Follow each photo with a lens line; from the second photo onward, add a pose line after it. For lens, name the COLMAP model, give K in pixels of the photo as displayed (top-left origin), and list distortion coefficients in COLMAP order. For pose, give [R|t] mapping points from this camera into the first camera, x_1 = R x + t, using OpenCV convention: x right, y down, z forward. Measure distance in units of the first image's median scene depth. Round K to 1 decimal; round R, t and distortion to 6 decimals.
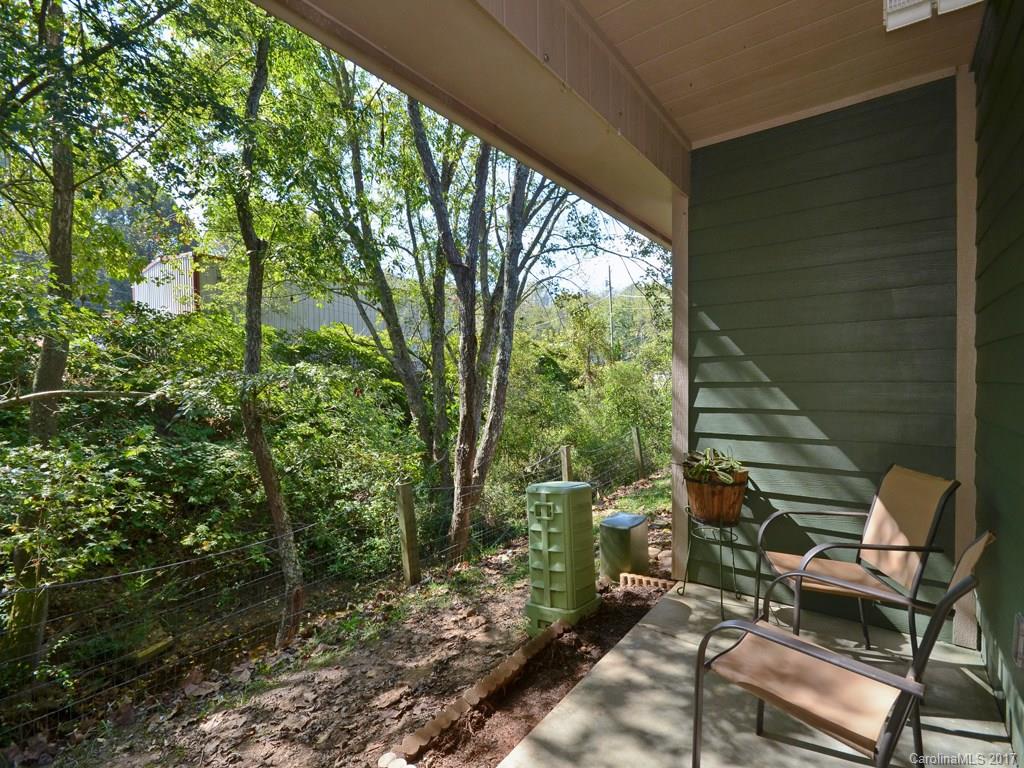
lens RADIAL K [[469.6, 0, 517.7], [0, 469.6, 384.0], [0, 0, 1]] dist [0.017411, -0.000017]
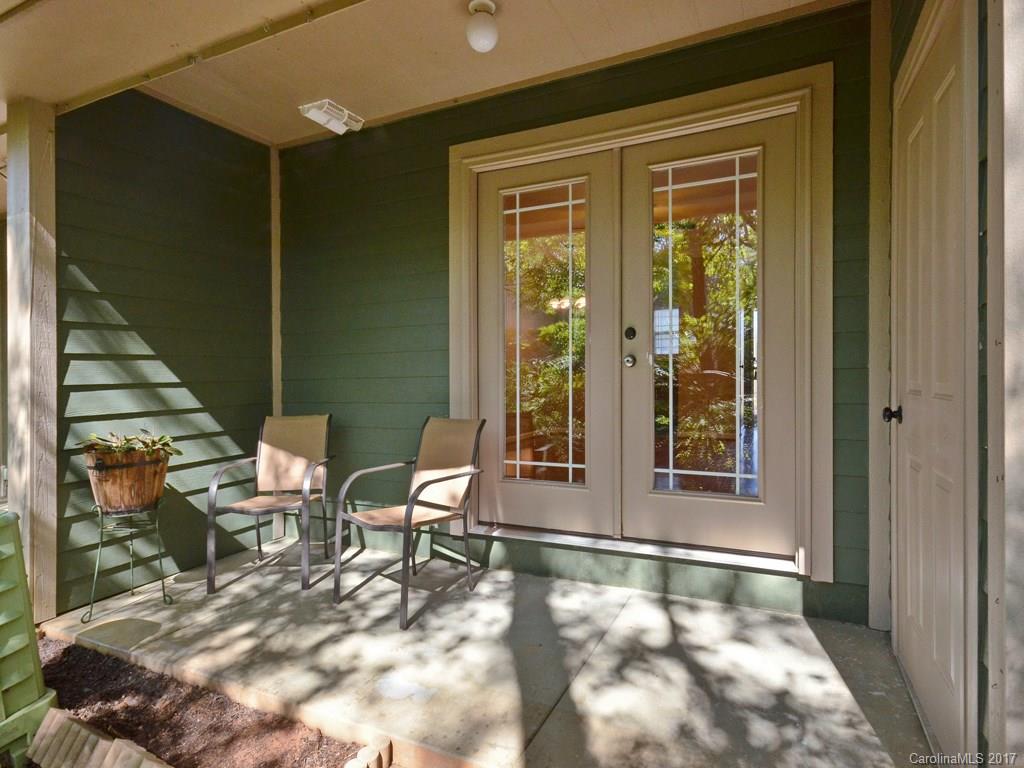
lens RADIAL K [[558.1, 0, 516.2], [0, 558.1, 379.7], [0, 0, 1]] dist [-0.034627, -0.000945]
pose [[-0.194309, -0.000474, 0.980940, -0.749736], [0.022150, 0.999743, 0.004871, 0.060017], [-0.980690, 0.022674, -0.194248, 0.506866]]
